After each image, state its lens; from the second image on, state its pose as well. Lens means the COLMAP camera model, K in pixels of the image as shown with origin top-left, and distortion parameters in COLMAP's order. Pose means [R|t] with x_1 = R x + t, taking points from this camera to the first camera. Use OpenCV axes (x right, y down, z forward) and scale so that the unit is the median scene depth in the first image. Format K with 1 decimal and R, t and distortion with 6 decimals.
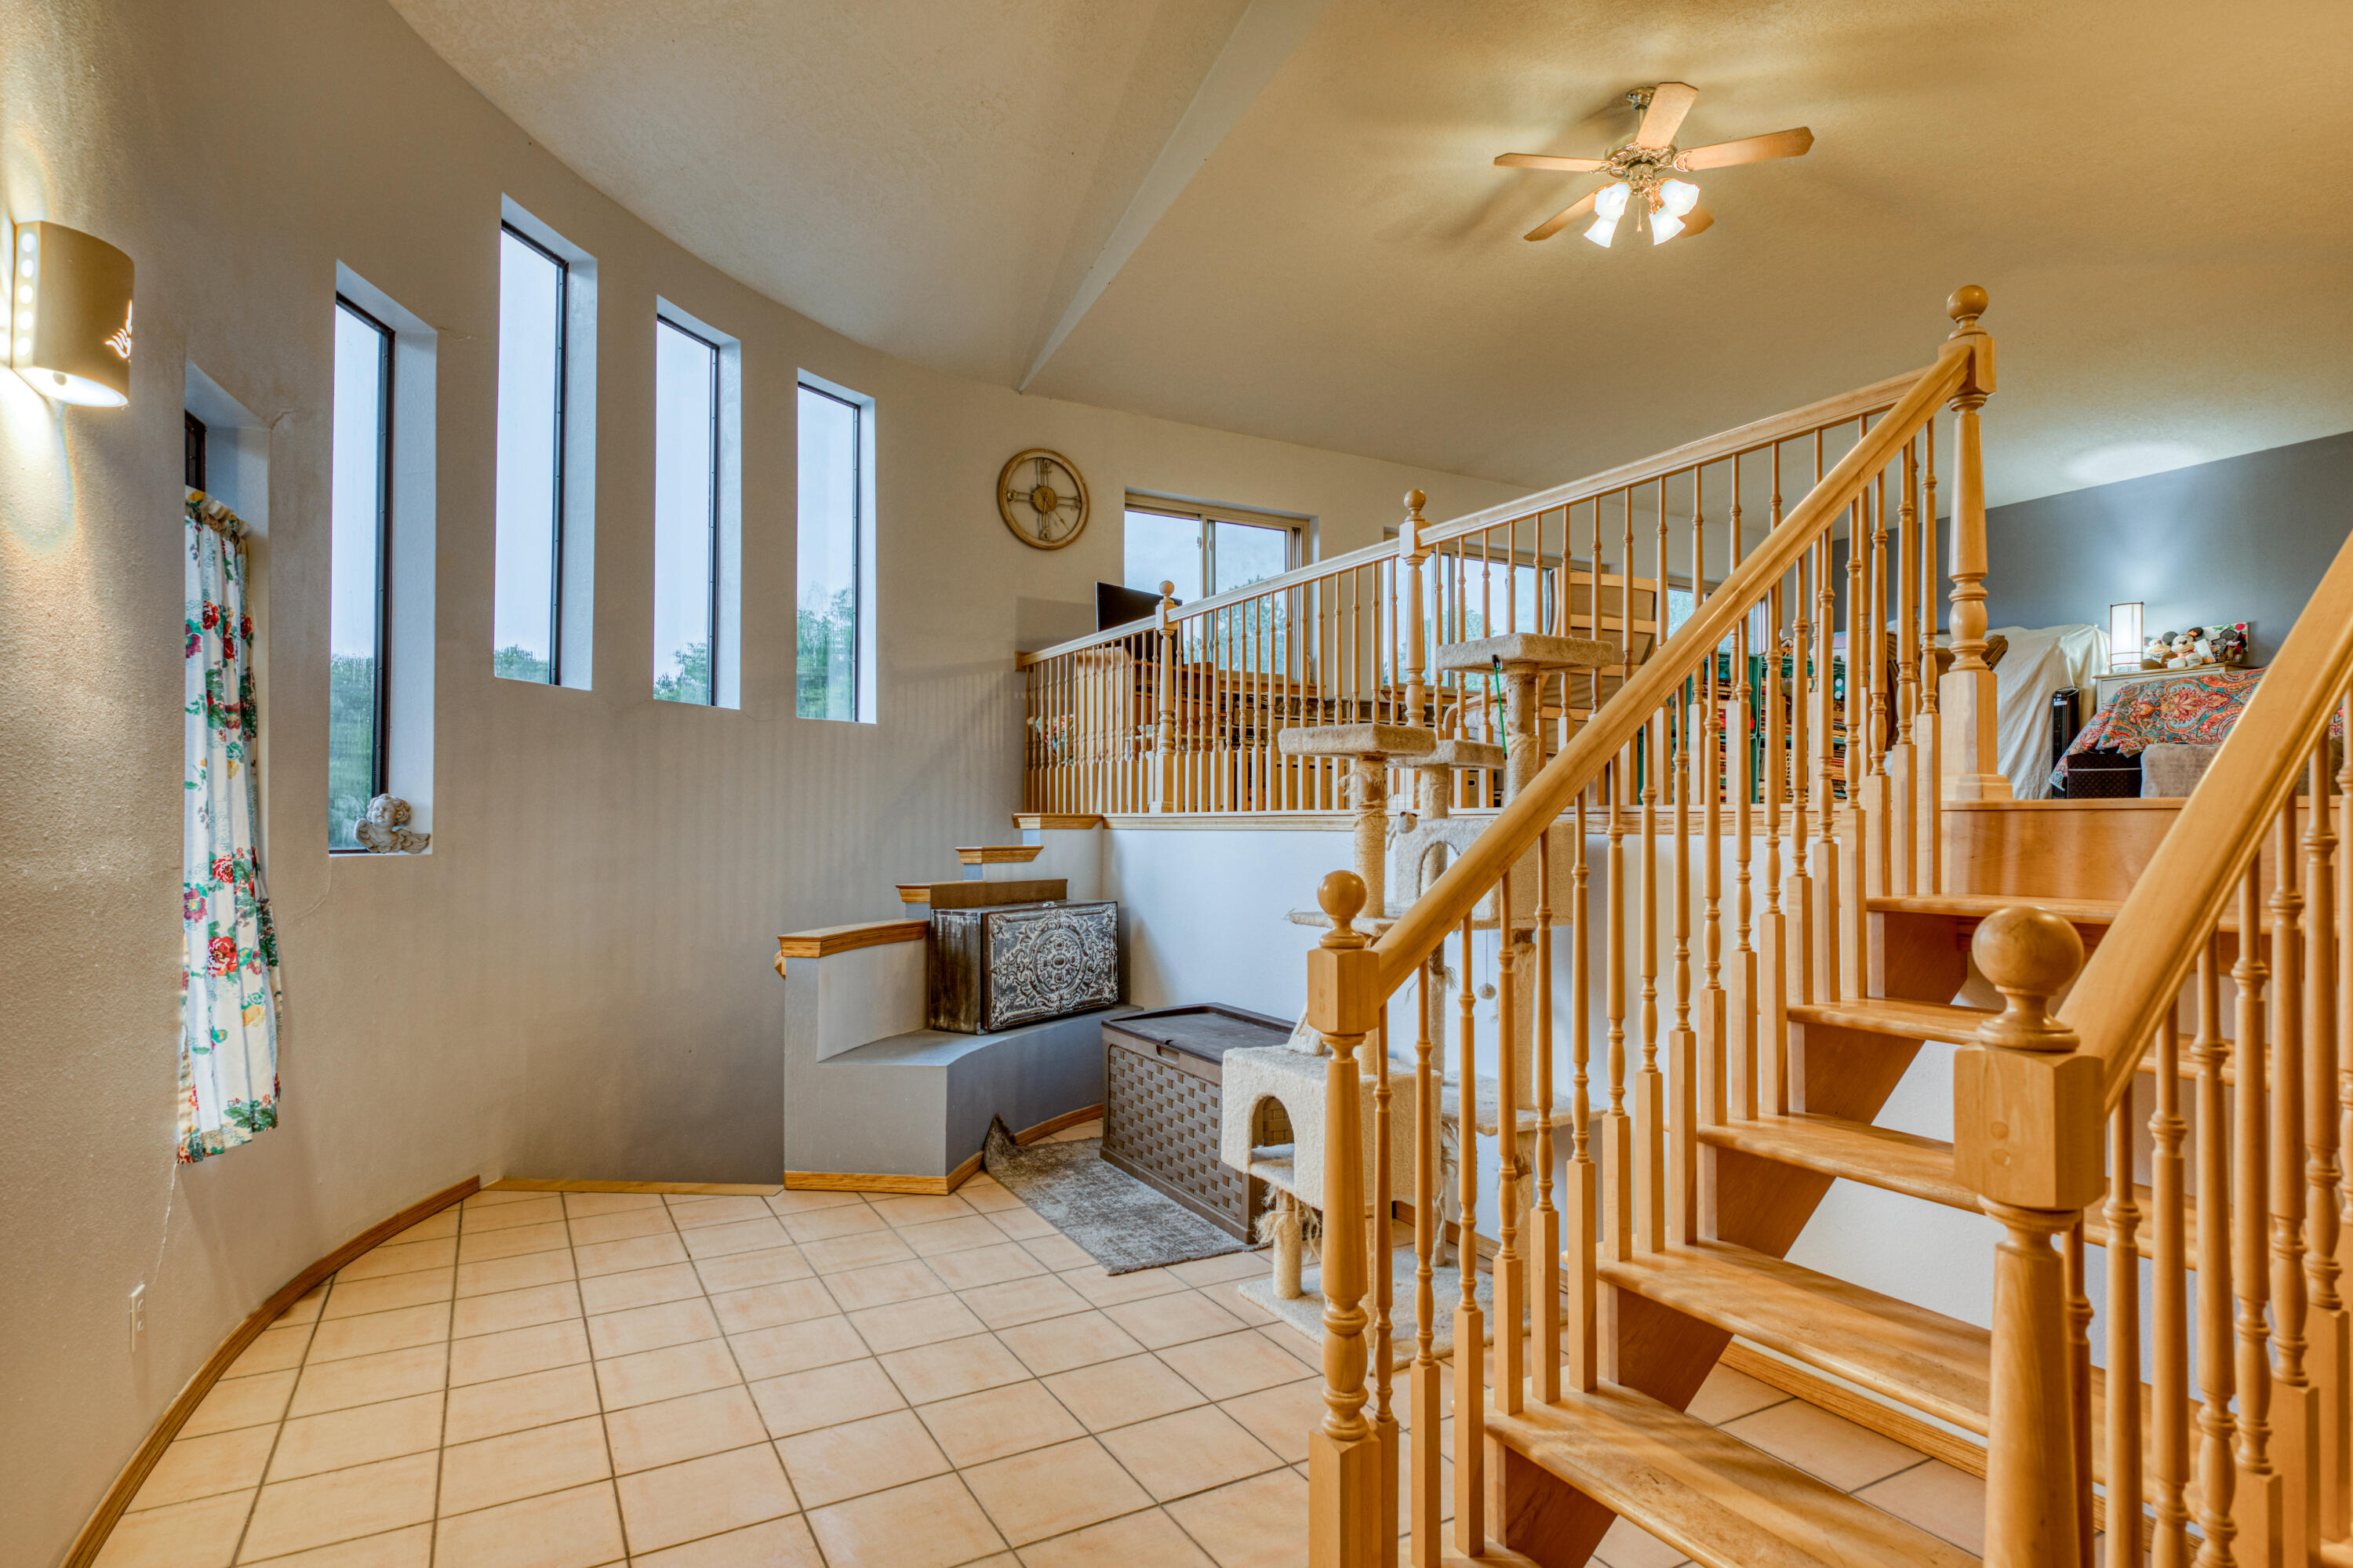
lens RADIAL K [[1231.5, 0, 1176.5], [0, 1231.5, 784.0], [0, 0, 1]] dist [0.017274, -0.000786]
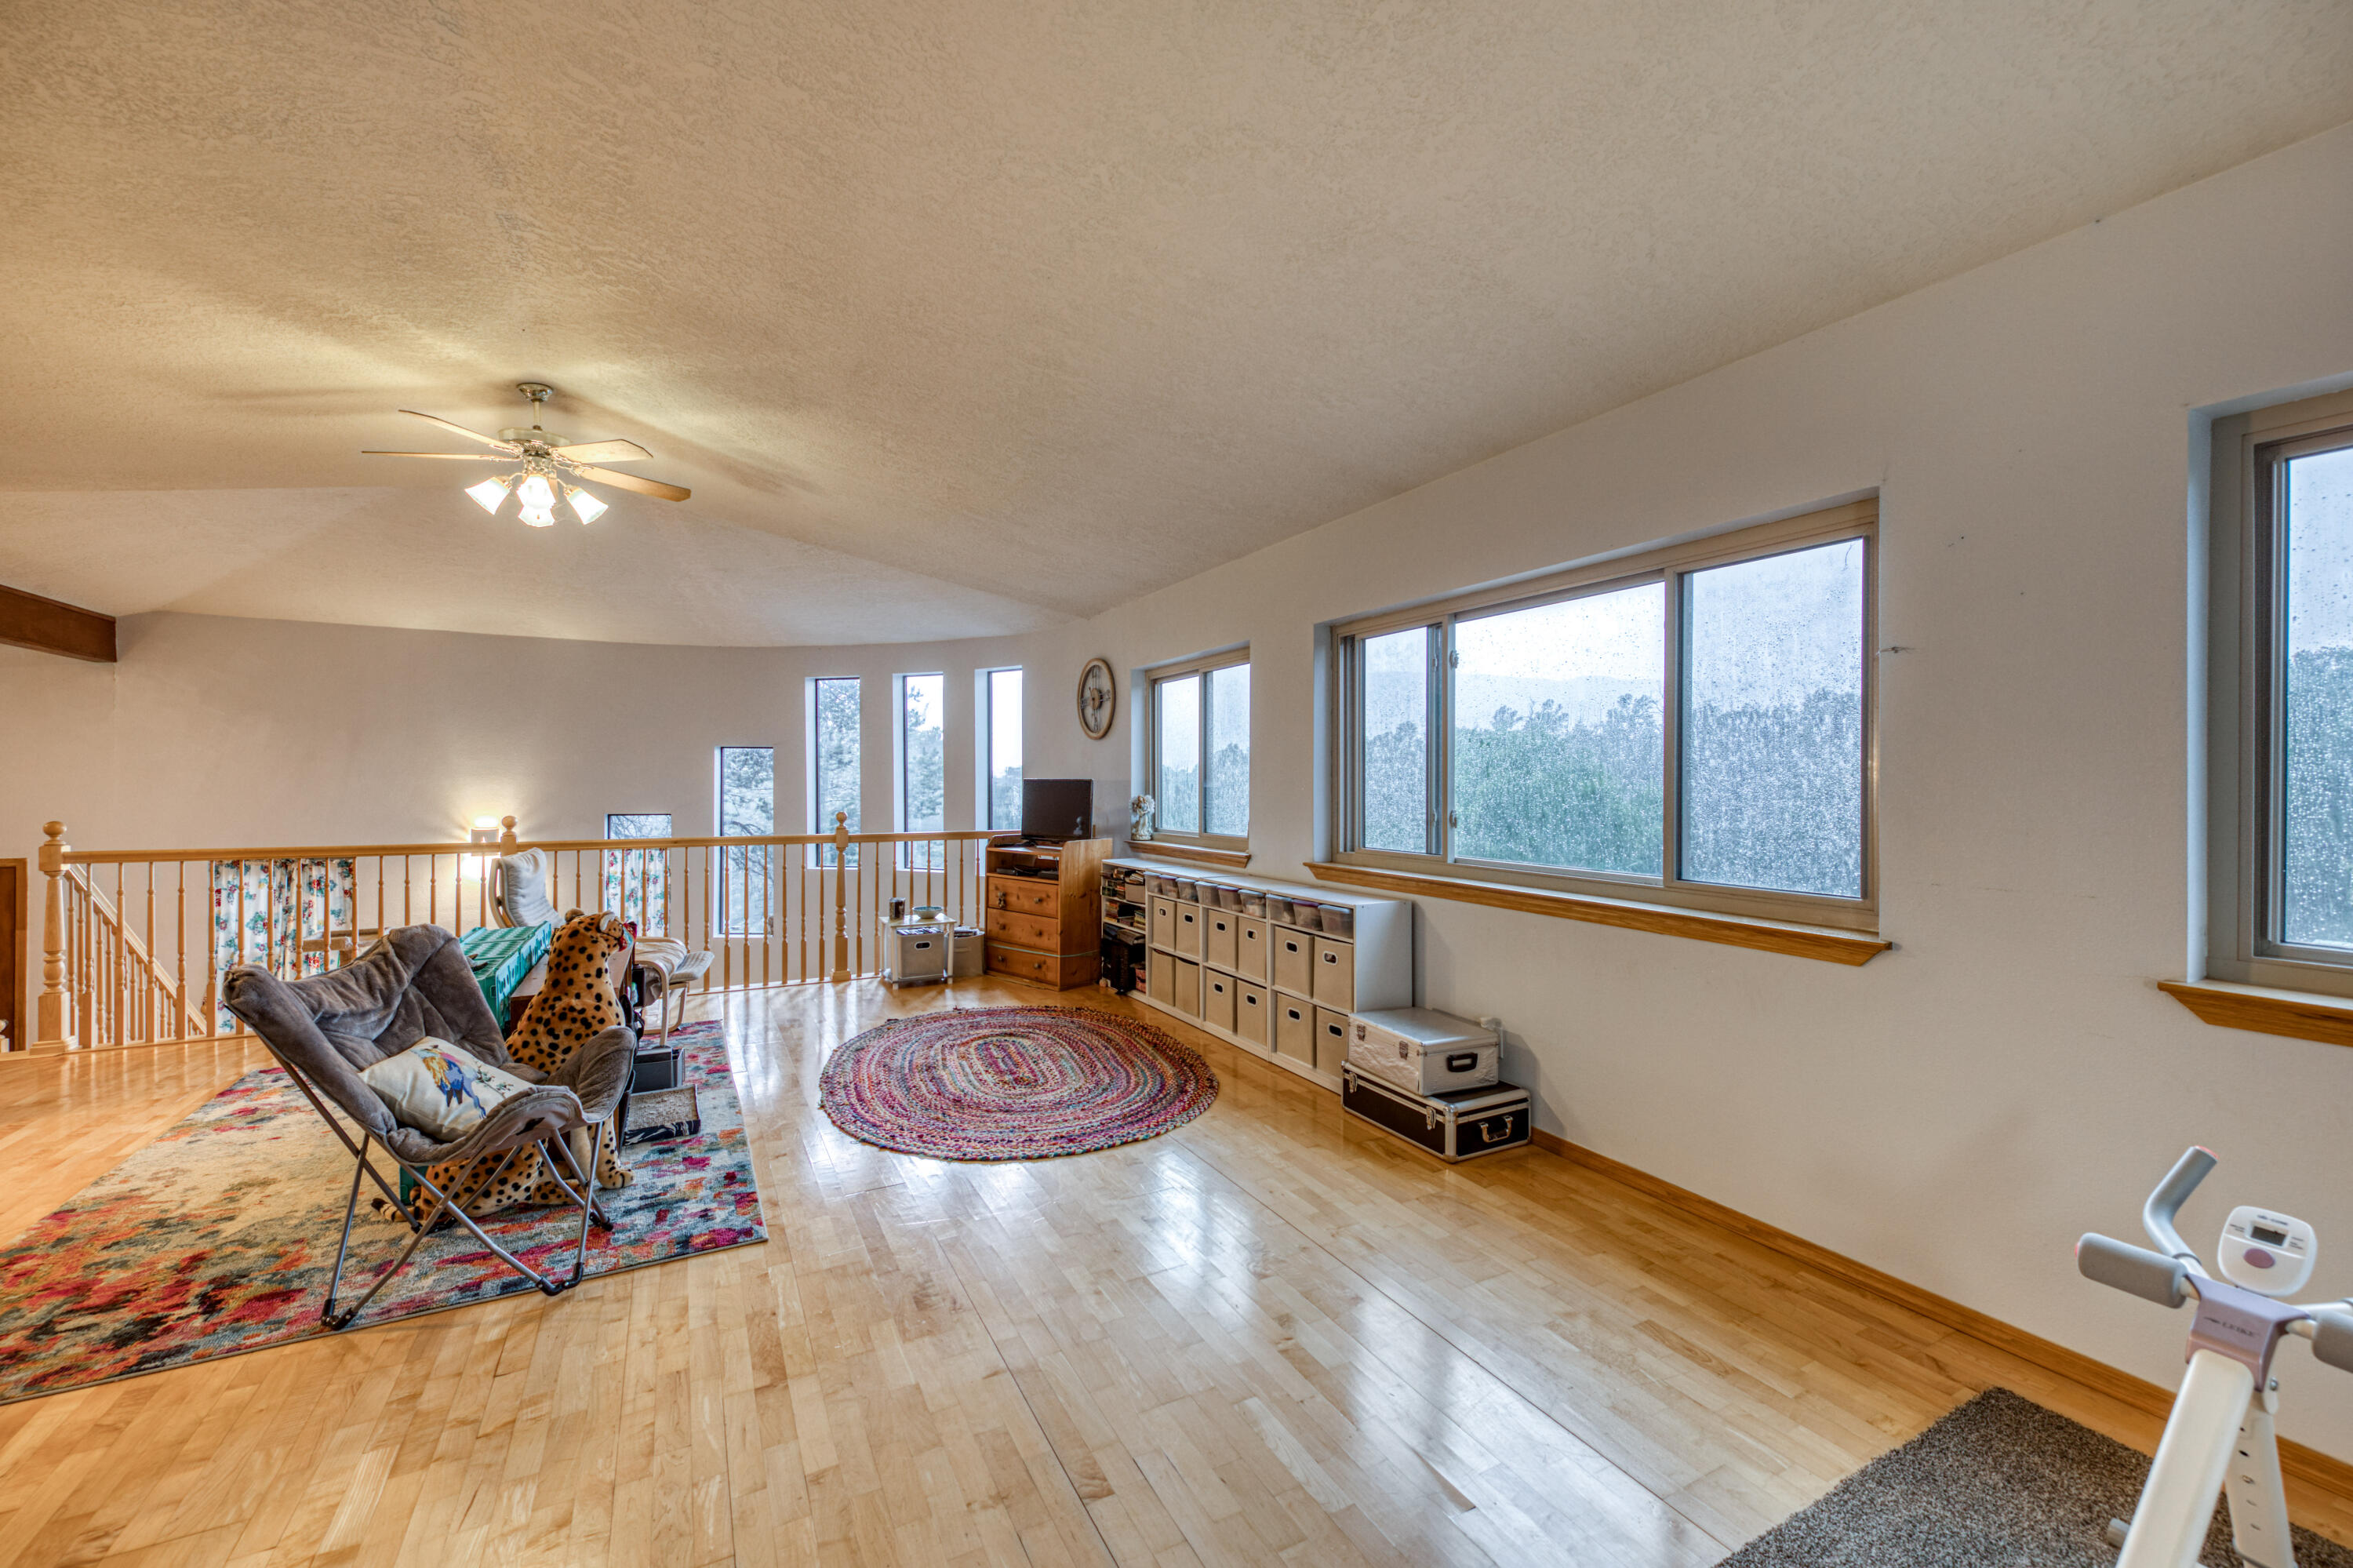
lens RADIAL K [[922.9, 0, 1185.4], [0, 922.9, 788.2], [0, 0, 1]] dist [-0.000106, -0.002575]
pose [[-0.017438, 0.007724, -0.999818, 1.083493], [0.037148, 0.999285, 0.007072, -0.195710], [0.999158, -0.037018, -0.017712, 1.478808]]
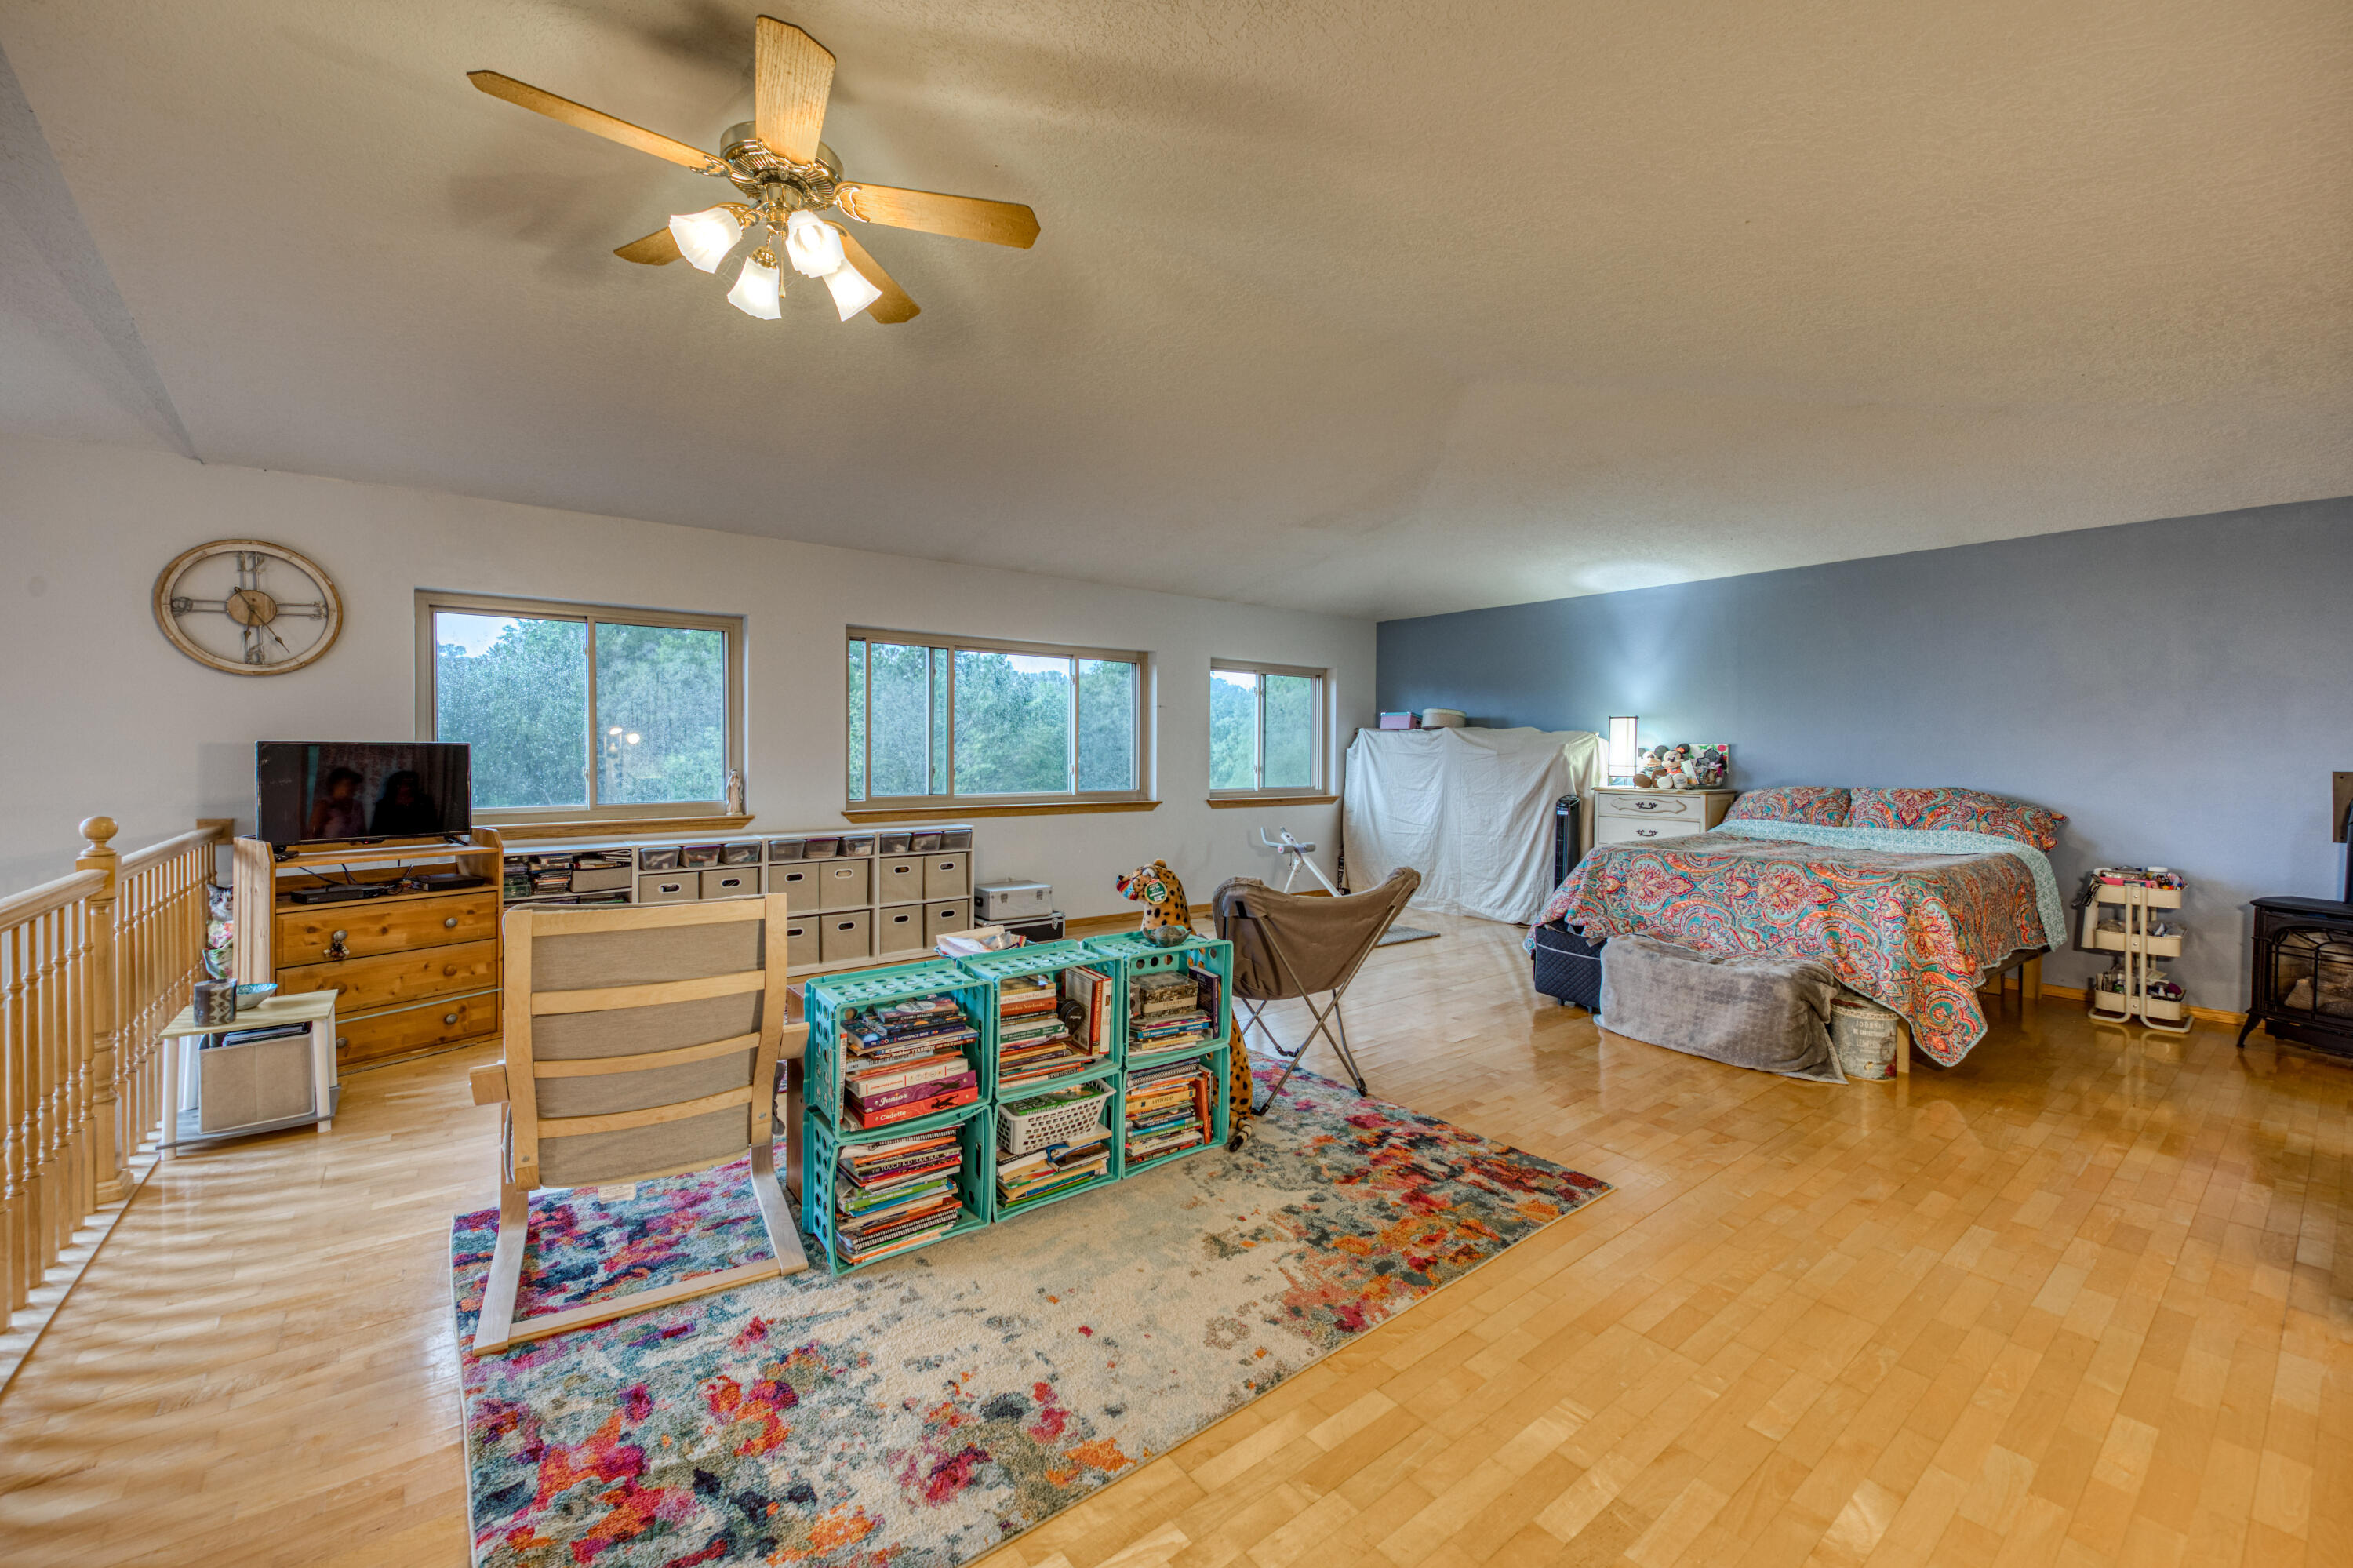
lens RADIAL K [[935.2, 0, 1161.2], [0, 935.2, 746.1], [0, 0, 1]] dist [0.008807, -0.000415]
pose [[0.990237, 0.004322, 0.139329, 0.469474], [-0.009507, 0.999286, 0.036568, -0.234380], [-0.139072, -0.037535, 0.989571, 0.492999]]
